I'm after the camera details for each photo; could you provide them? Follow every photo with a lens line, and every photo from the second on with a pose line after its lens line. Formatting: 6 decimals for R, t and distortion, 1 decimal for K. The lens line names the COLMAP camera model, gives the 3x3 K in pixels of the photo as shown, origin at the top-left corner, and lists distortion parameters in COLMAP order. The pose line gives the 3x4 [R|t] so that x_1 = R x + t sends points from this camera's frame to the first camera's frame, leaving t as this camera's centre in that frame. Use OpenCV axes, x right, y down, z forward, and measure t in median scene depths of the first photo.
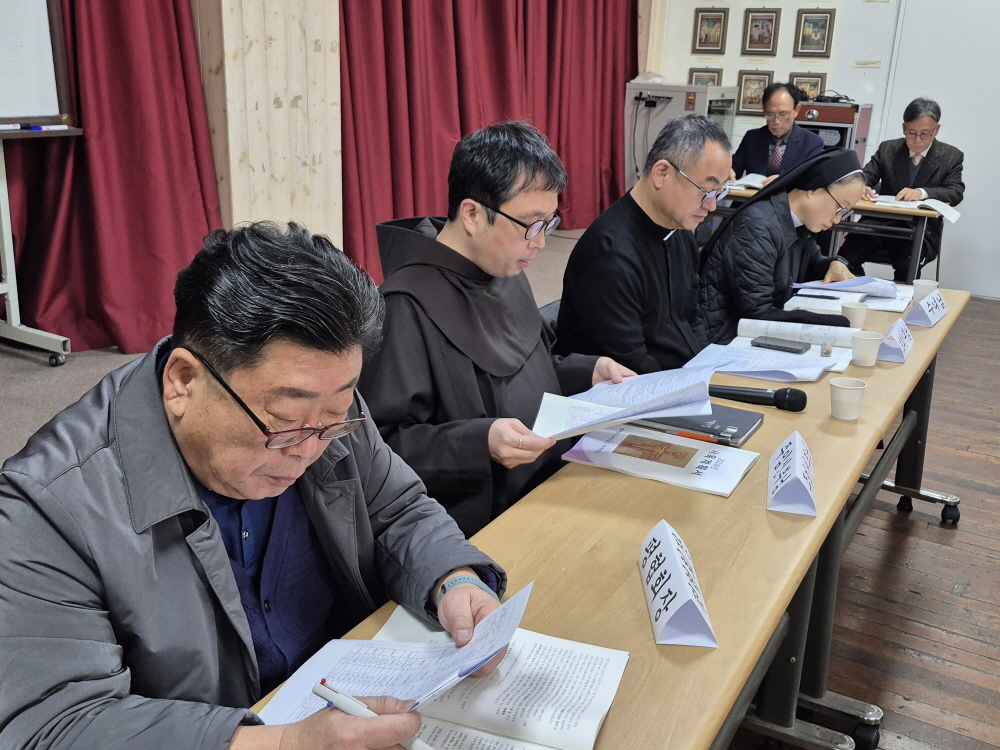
lens RADIAL K [[855.2, 0, 500.0], [0, 855.2, 375.0], [0, 0, 1]] dist [0.003631, -0.002258]
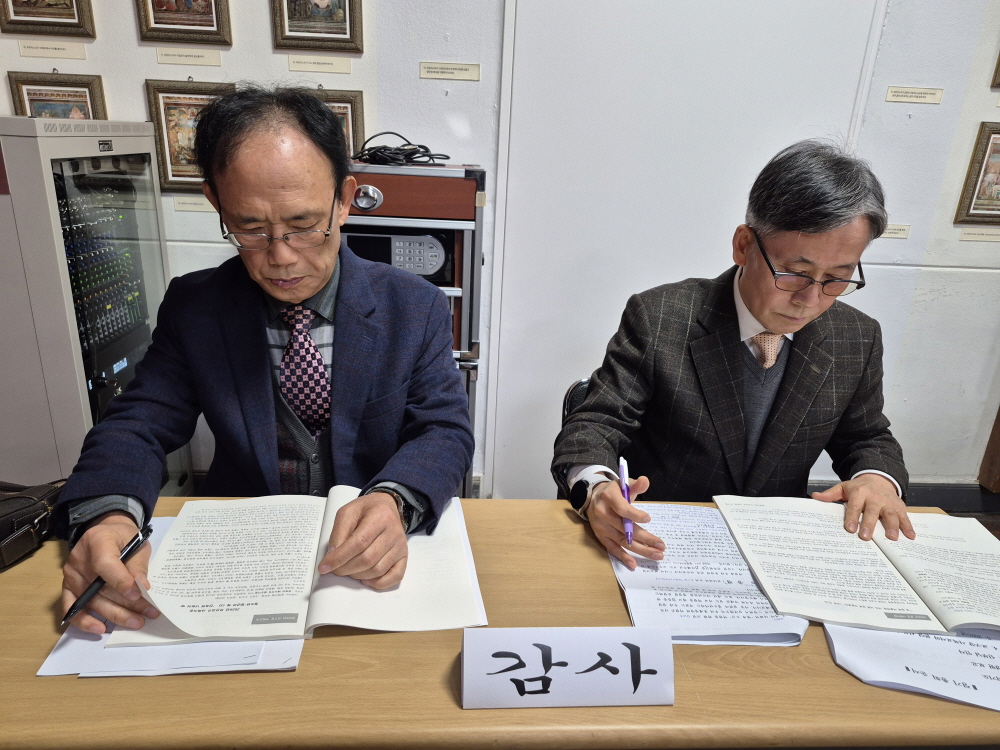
lens RADIAL K [[750.9, 0, 500.0], [0, 750.9, 375.0], [0, 0, 1]] dist [0.034934, -0.003882]
pose [[0.821296, -0.173050, 0.543623, 0.212154], [0.183588, 0.982367, 0.035354, -0.217109], [-0.540156, 0.070767, 0.838584, 0.663936]]
